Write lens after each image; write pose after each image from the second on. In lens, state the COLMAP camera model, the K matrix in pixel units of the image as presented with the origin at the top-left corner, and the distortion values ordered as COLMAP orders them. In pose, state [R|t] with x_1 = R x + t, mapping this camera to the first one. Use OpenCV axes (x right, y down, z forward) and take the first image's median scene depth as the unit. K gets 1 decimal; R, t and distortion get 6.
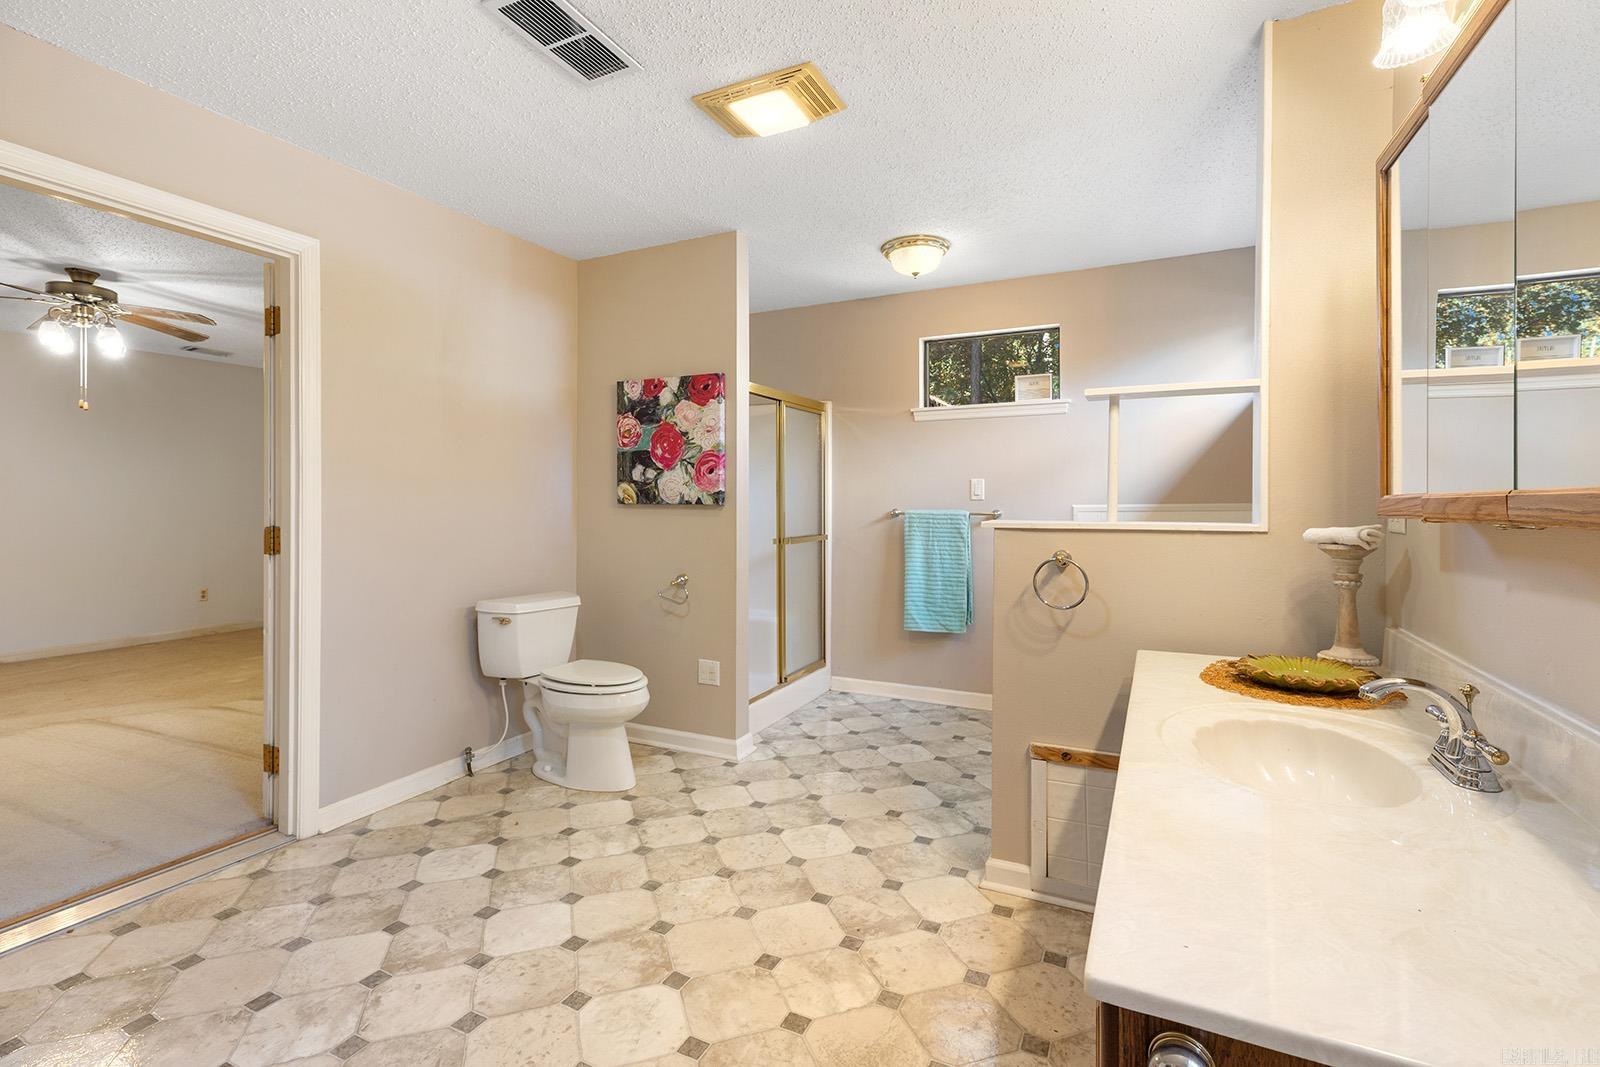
lens RADIAL K [[727.1, 0, 798.6], [0, 727.1, 498.7], [0, 0, 1]] dist [0.015117, -0.000129]
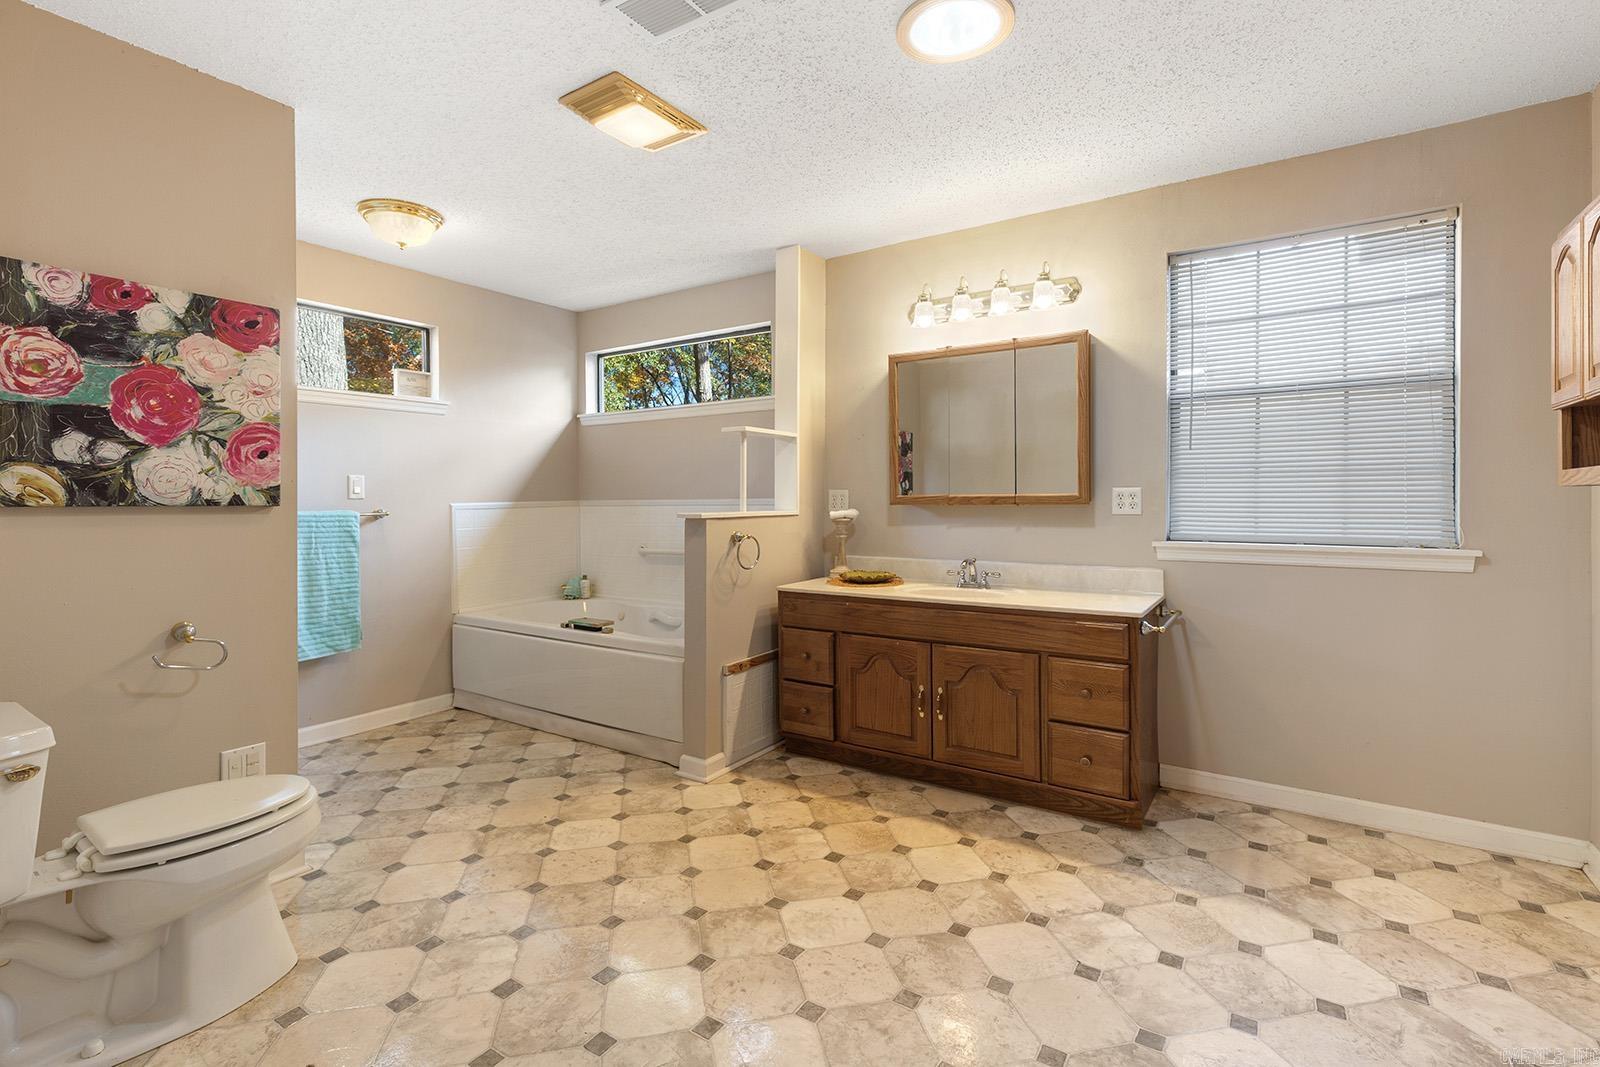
lens RADIAL K [[727.1, 0, 798.6], [0, 727.1, 498.7], [0, 0, 1]] dist [0.015117, -0.000129]
pose [[0.135074, -0.000811, 0.990835, -0.698617], [0.000740, 0.999999, 0.000717, 0.001851], [-0.990835, 0.000637, 0.135075, 0.422739]]
